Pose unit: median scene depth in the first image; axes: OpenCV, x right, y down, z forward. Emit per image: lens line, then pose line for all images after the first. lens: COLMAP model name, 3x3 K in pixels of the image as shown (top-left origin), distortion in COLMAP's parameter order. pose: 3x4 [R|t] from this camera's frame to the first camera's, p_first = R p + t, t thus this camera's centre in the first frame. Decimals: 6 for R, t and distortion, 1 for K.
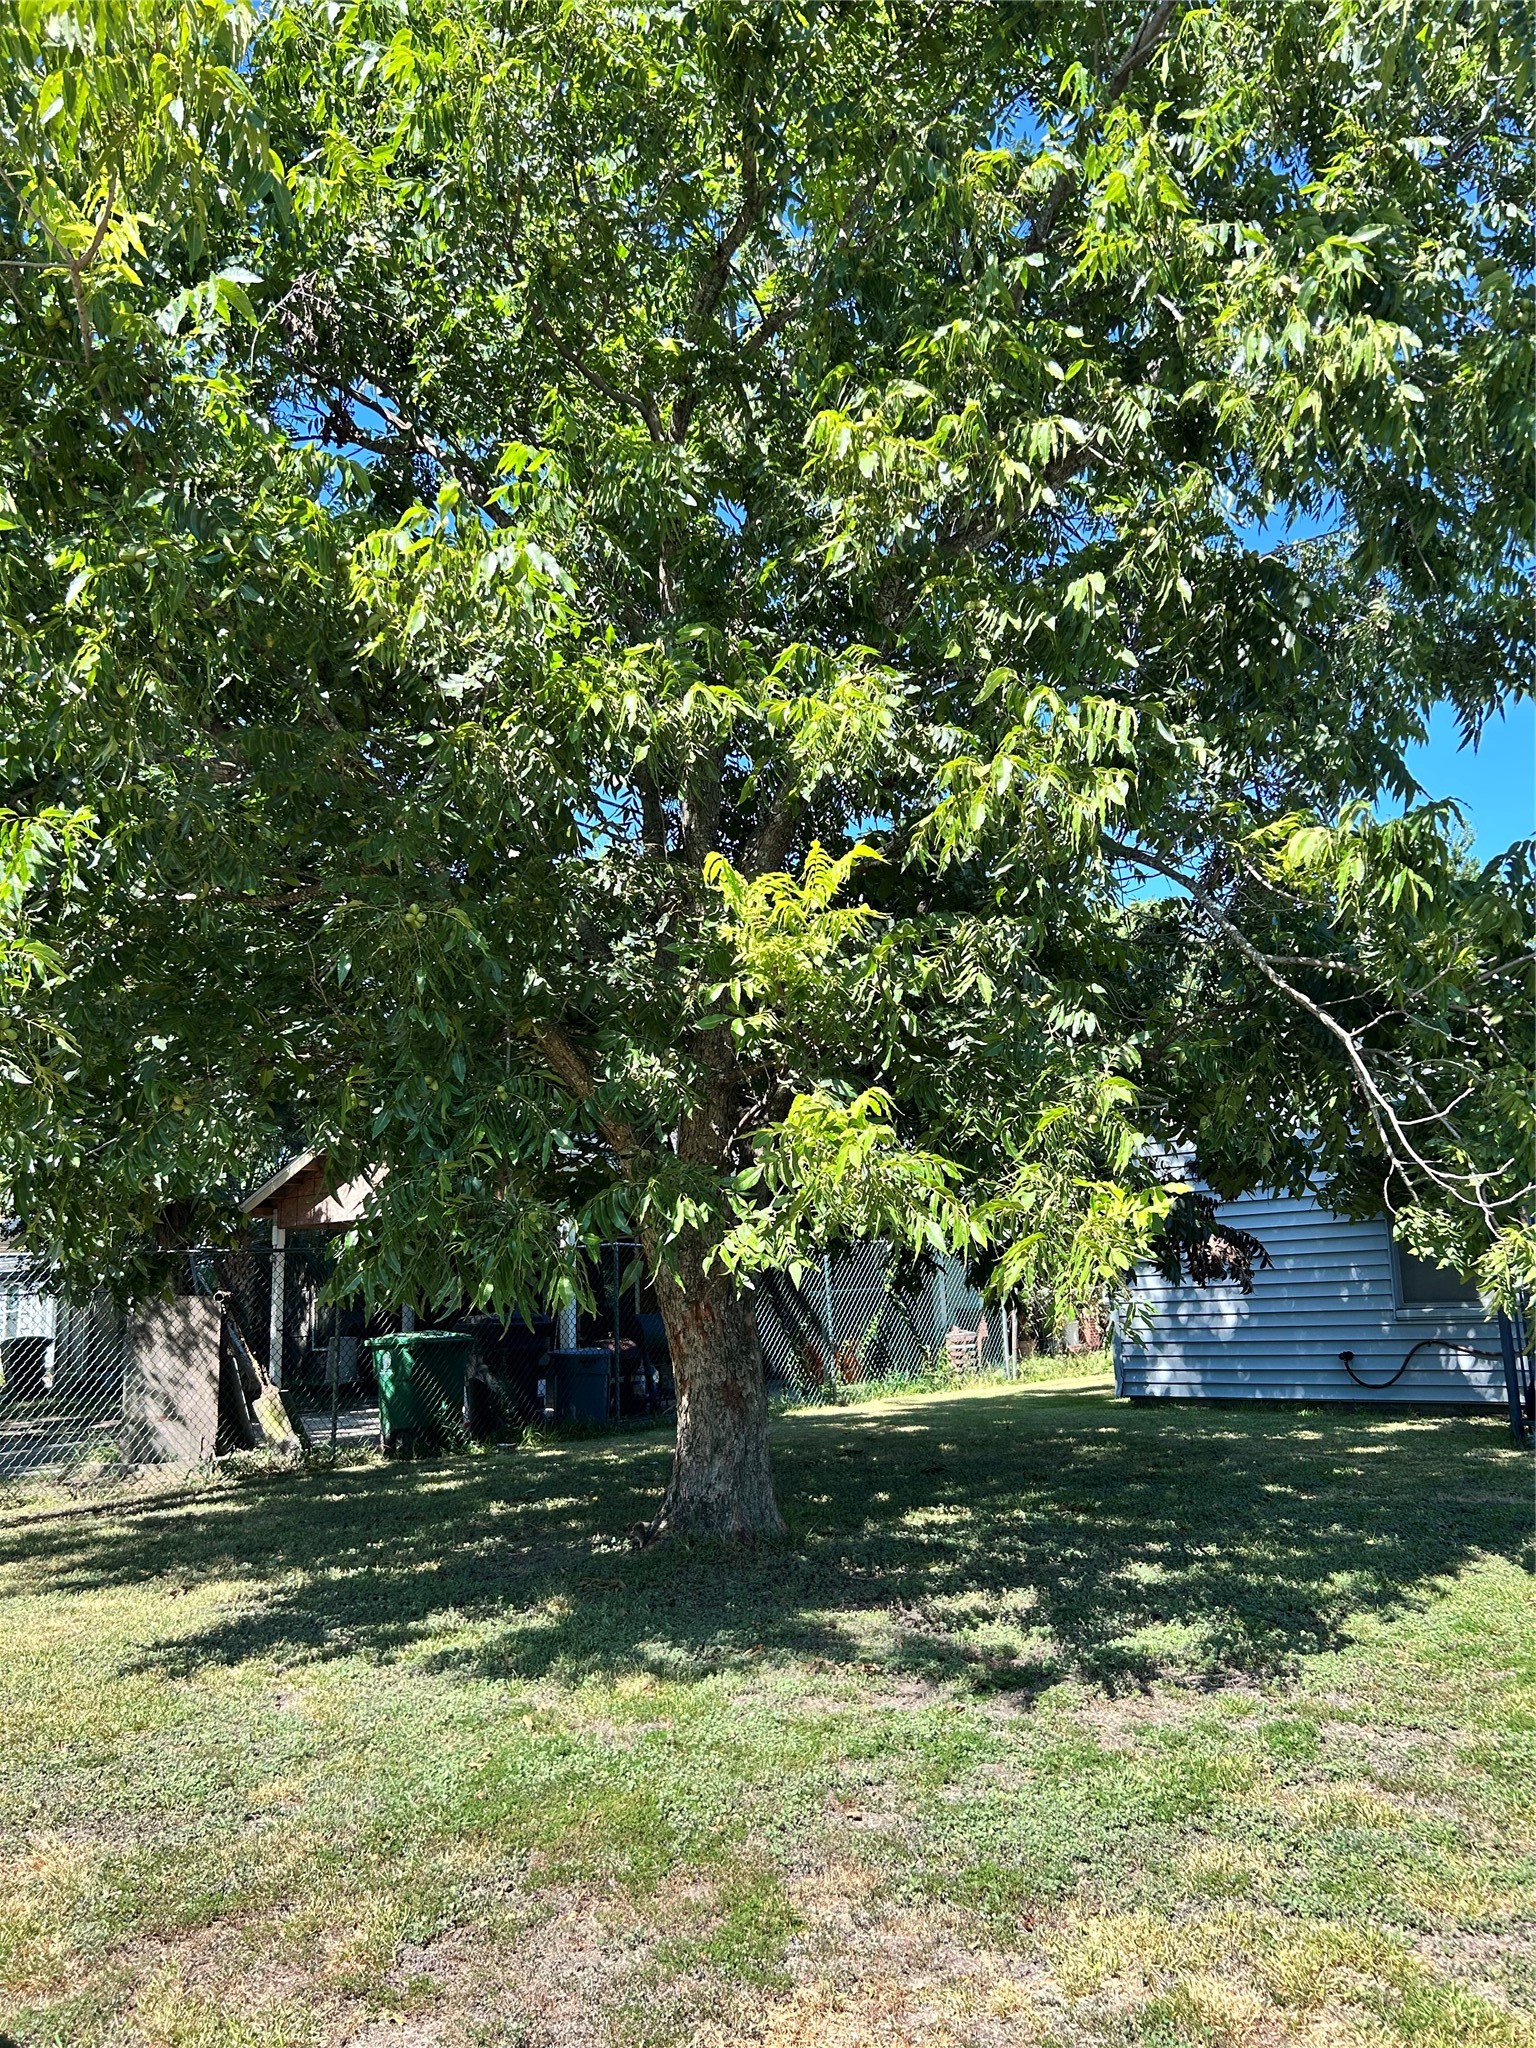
lens RADIAL K [[1553.1, 0, 779.4], [0, 1553.1, 1025.5], [0, 0, 1]] dist [0.069518, -0.071977]
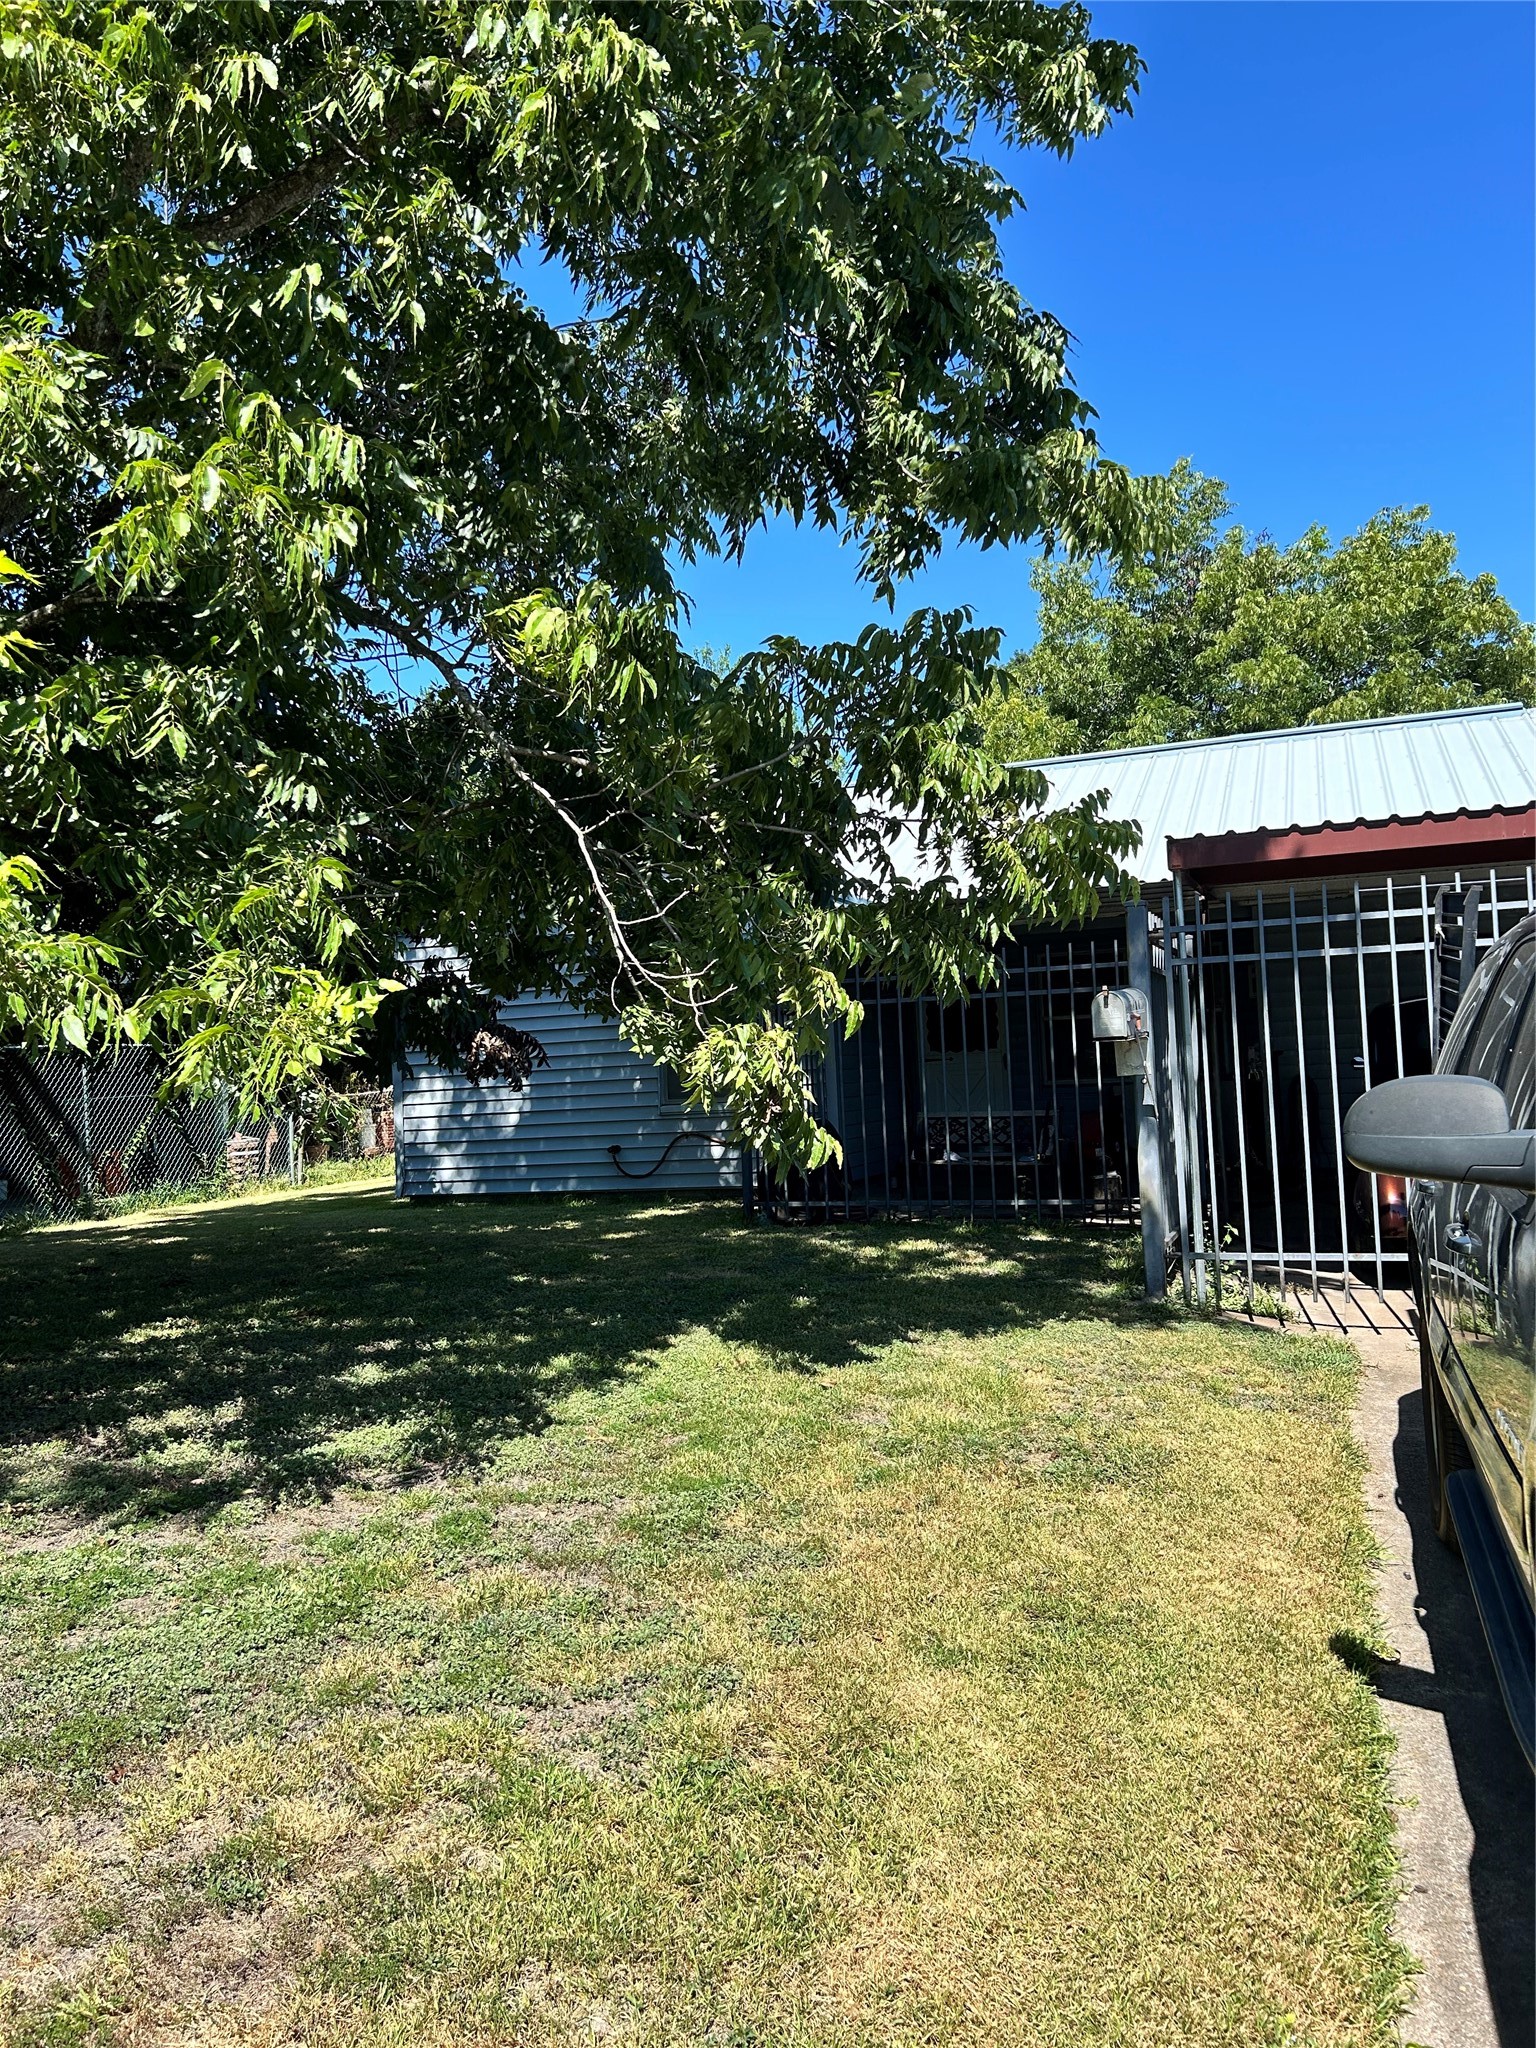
lens RADIAL K [[1553.1, 0, 779.4], [0, 1553.1, 1025.5], [0, 0, 1]] dist [0.069518, -0.071977]
pose [[0.911054, 0.012024, 0.412112, 0.081392], [-0.063445, 0.991757, 0.111322, 0.011304], [-0.407377, -0.127567, 0.904307, 0.052027]]
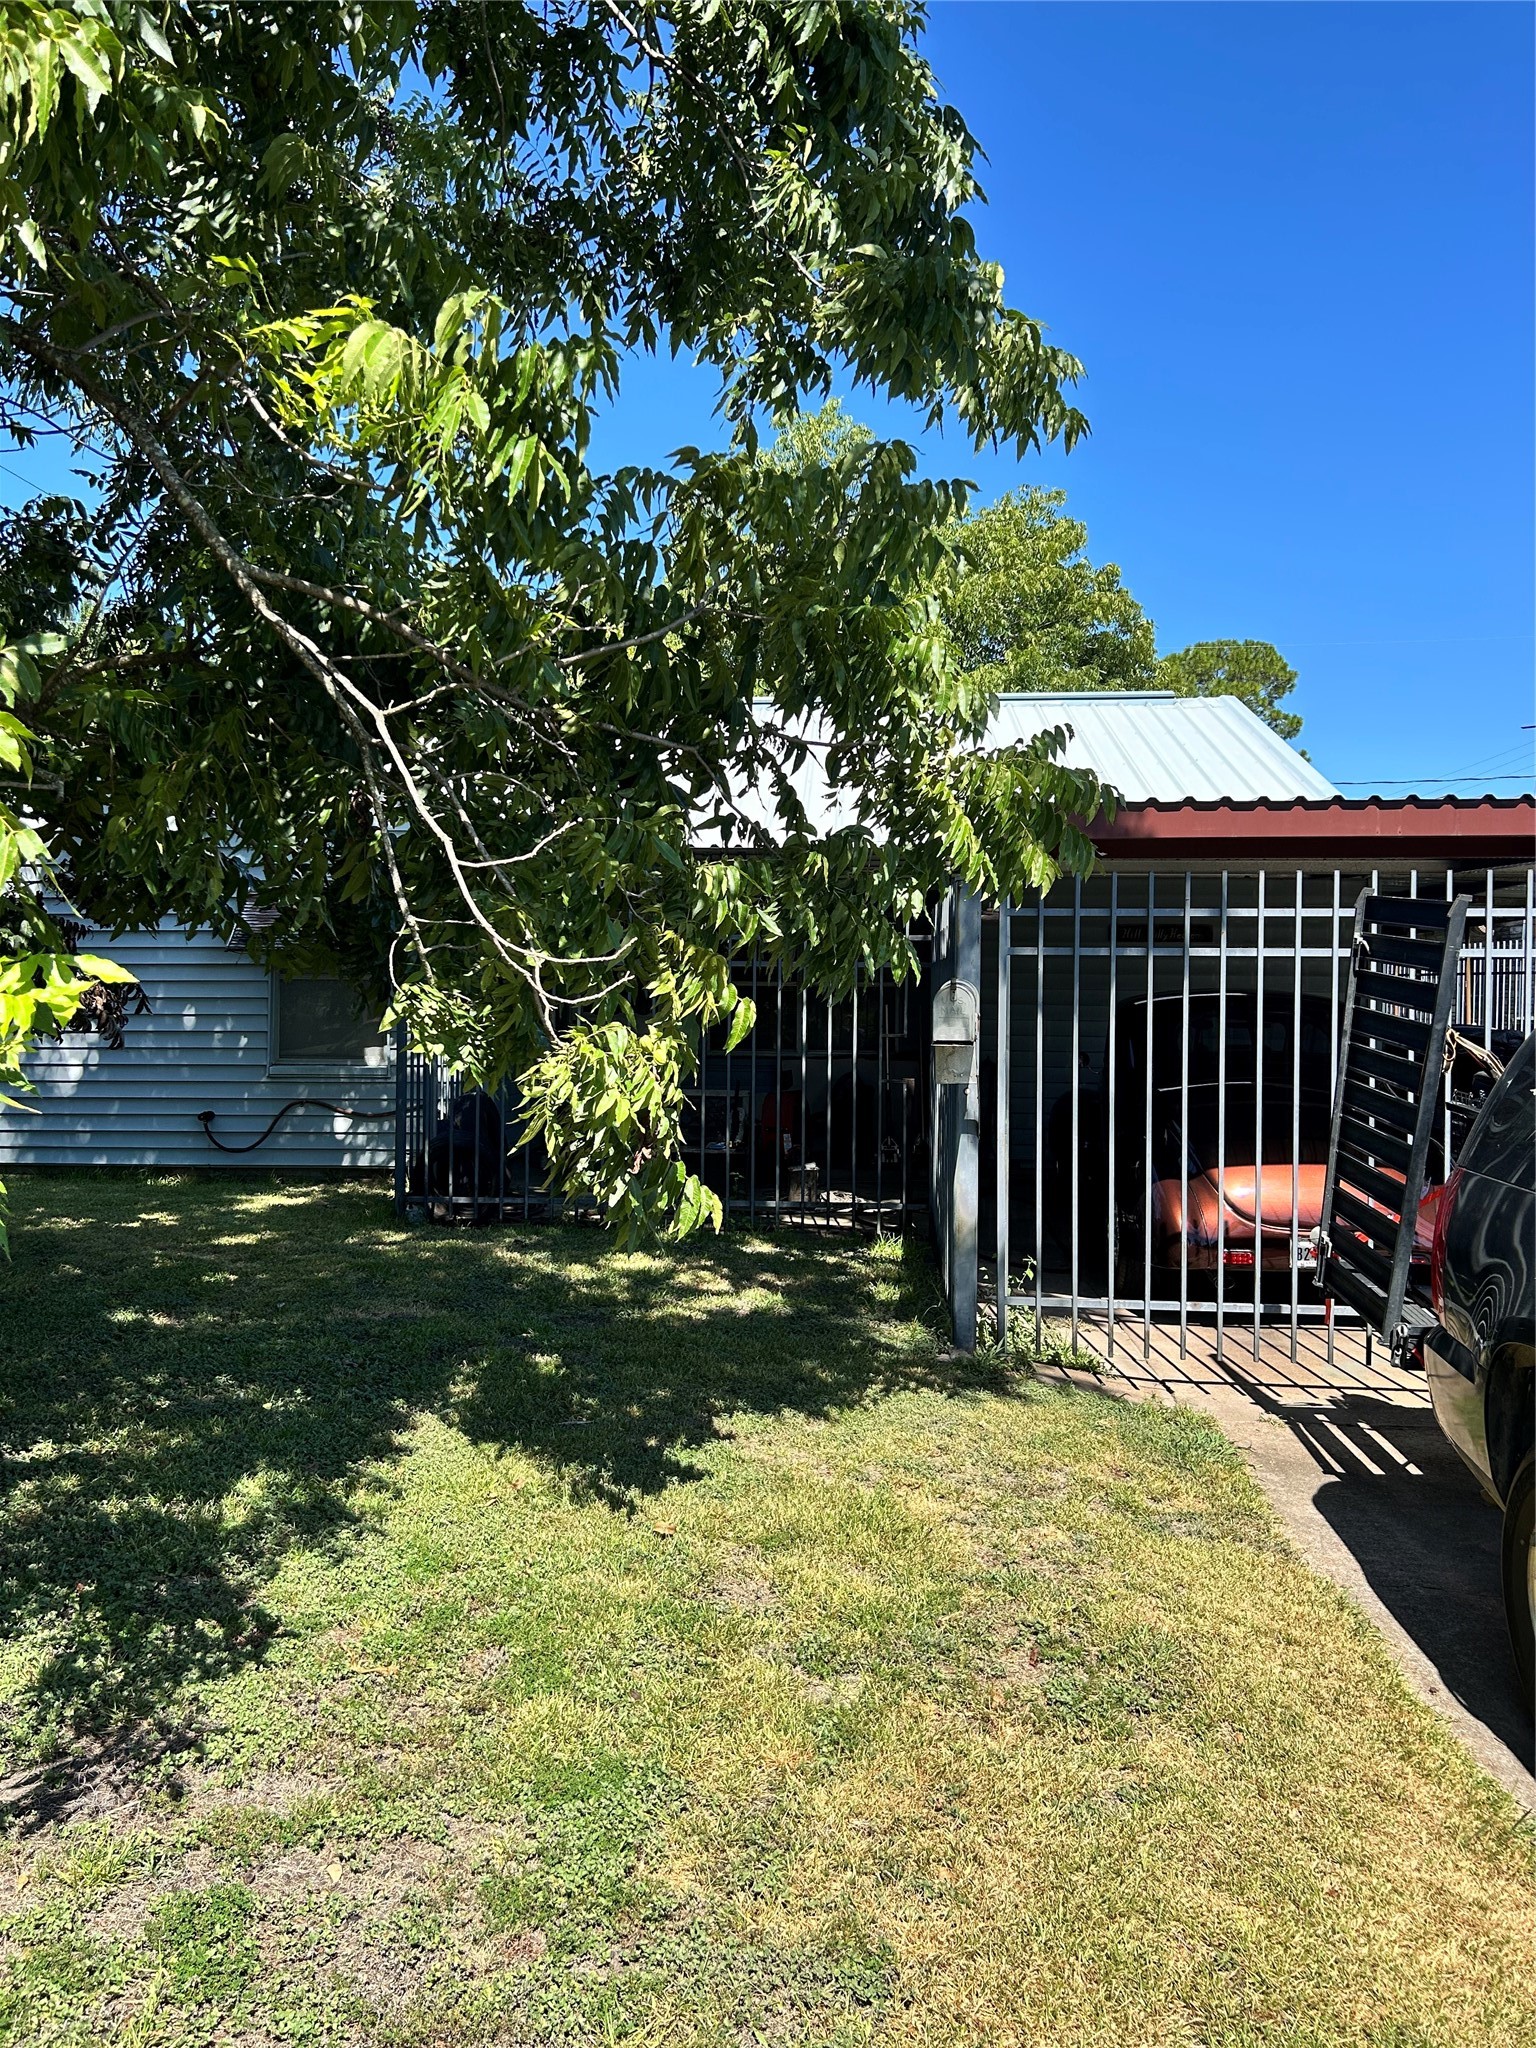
lens RADIAL K [[1555.6, 0, 767.1], [0, 1555.6, 1029.8], [0, 0, 1]] dist [0.024726, -0.003942]
pose [[0.758671, 0.035560, 0.650503, 0.089091], [-0.150547, 0.981052, 0.121951, 0.034349], [-0.633841, -0.190452, 0.749649, 0.455045]]
